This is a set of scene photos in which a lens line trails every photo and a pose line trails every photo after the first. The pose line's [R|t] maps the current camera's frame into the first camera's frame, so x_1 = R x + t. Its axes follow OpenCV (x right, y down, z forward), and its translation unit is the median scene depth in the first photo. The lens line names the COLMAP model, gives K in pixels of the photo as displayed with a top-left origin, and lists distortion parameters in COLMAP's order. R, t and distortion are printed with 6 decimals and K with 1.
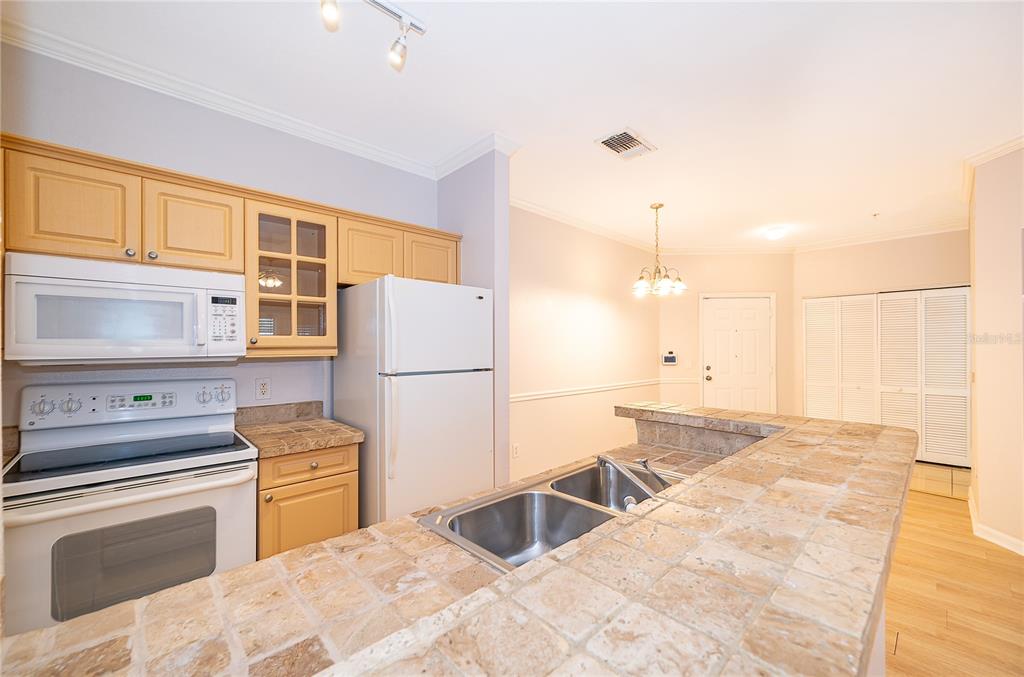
lens RADIAL K [[403.4, 0, 508.9], [0, 403.4, 346.0], [0, 0, 1]] dist [-0.001766, -0.000525]
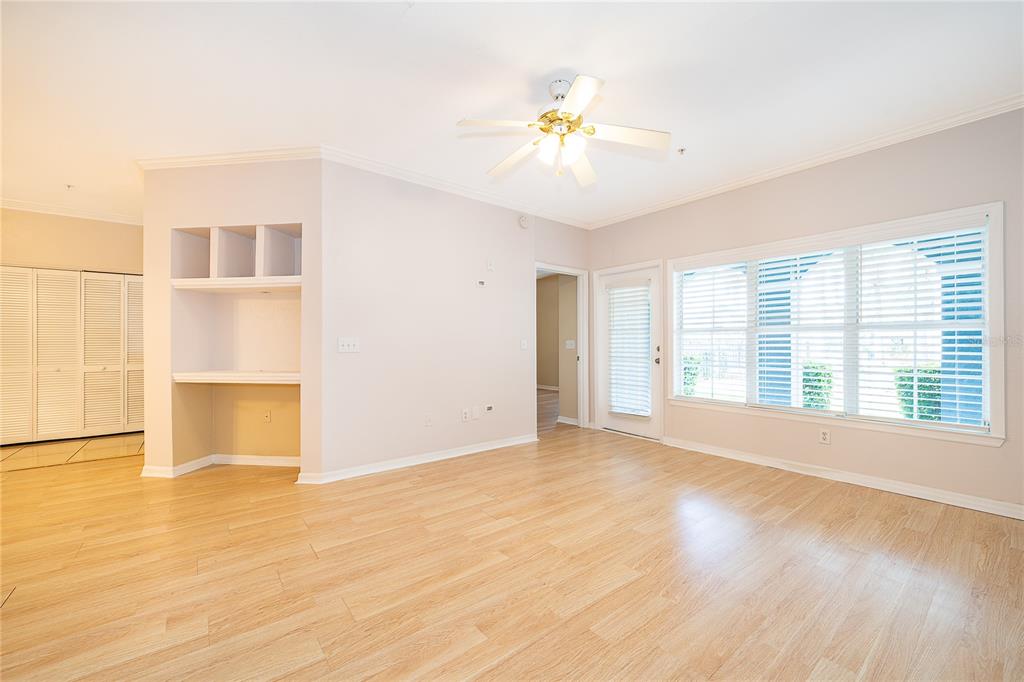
lens RADIAL K [[403.4, 0, 512.1], [0, 403.4, 344.2], [0, 0, 1]] dist [-0.001766, -0.000525]
pose [[0.077655, -0.003253, 0.996975, 0.081966], [0.001826, 0.999993, 0.003121, 0.107883], [-0.996979, 0.001578, 0.077660, -0.265379]]
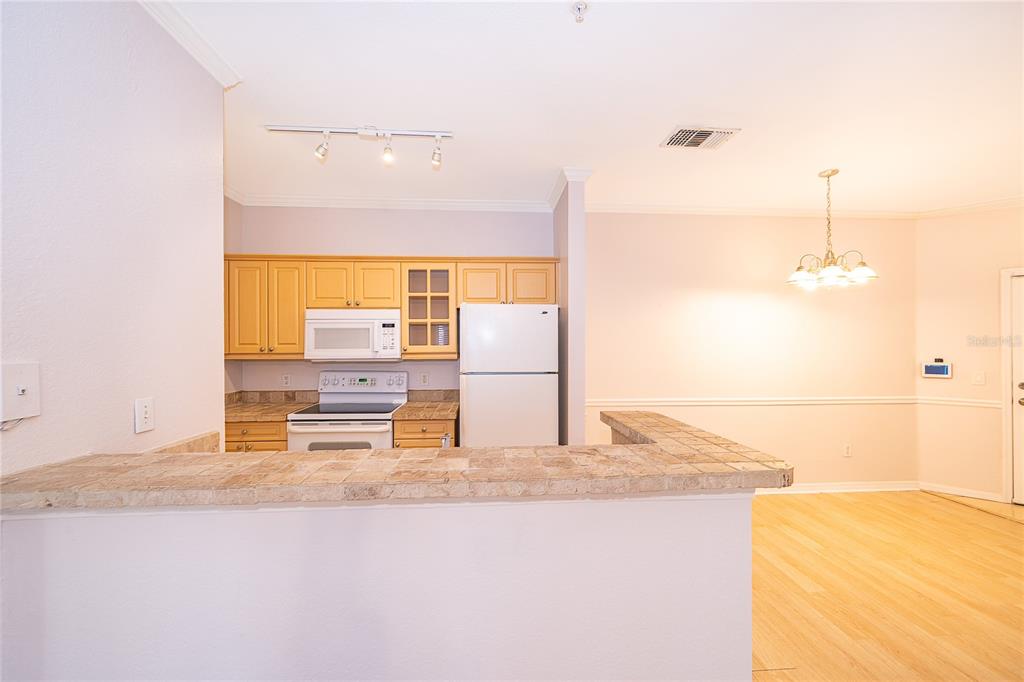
lens RADIAL K [[403.4, 0, 510.9], [0, 403.4, 346.8], [0, 0, 1]] dist [-0.001766, -0.000525]
pose [[0.775329, 0.002261, -0.631553, 0.725122], [0.001353, 0.999985, 0.005241, -0.029525], [0.631556, -0.004918, 0.775315, 0.006344]]
